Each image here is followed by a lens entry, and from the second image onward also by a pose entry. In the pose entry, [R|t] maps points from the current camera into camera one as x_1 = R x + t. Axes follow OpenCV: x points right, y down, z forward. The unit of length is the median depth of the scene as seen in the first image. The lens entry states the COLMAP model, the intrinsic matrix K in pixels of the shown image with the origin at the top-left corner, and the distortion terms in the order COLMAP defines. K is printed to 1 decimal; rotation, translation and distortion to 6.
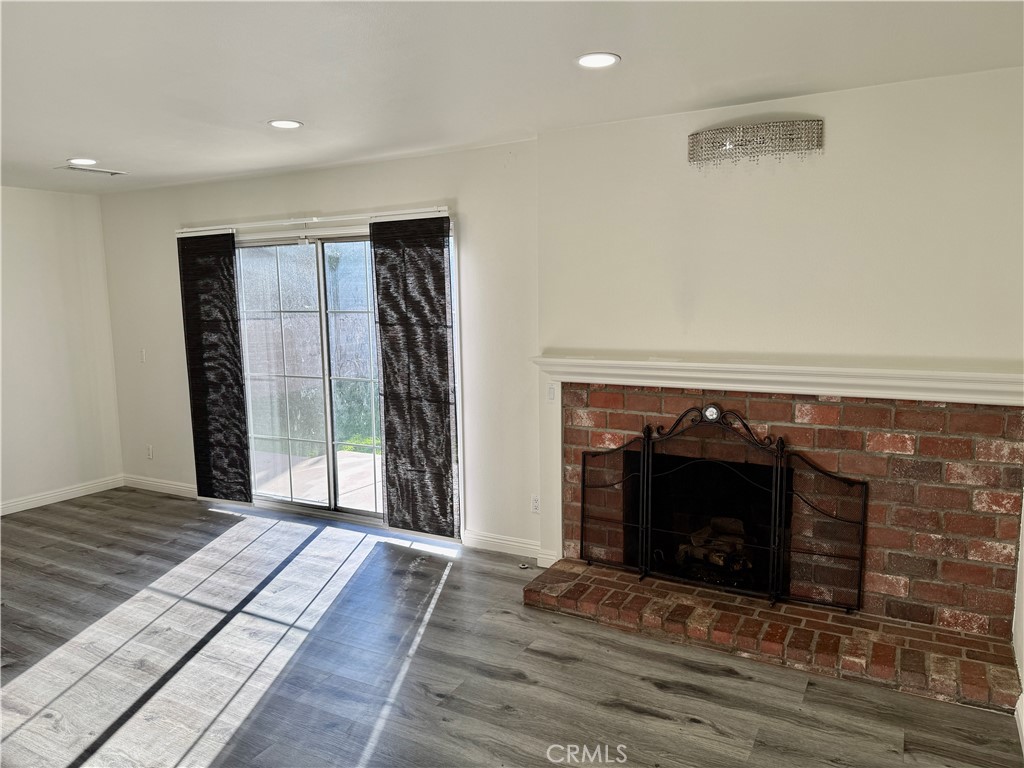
lens RADIAL K [[721.0, 0, 512.0], [0, 721.0, 384.0], [0, 0, 1]] dist [0.147295, -0.260309]
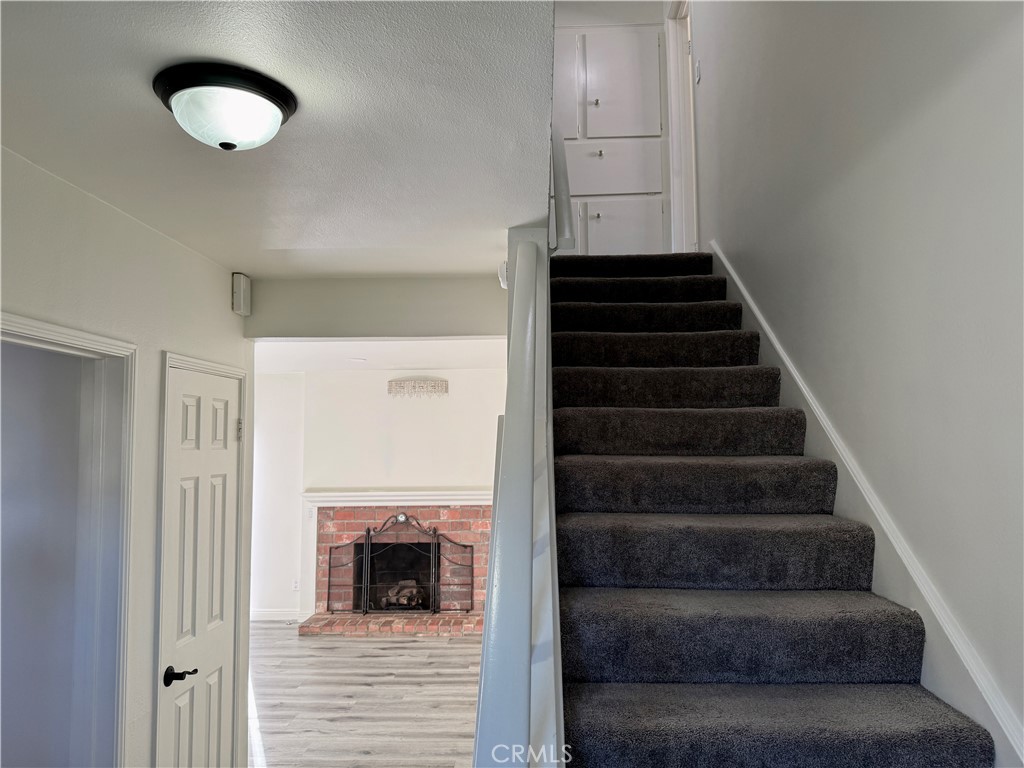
lens RADIAL K [[721.0, 0, 512.0], [0, 721.0, 384.0], [0, 0, 1]] dist [0.147295, -0.260309]
pose [[0.891380, 0.042506, 0.451260, -0.349501], [0.054198, 0.978455, -0.199222, 0.090440], [-0.450006, 0.202039, 0.869871, -0.885936]]
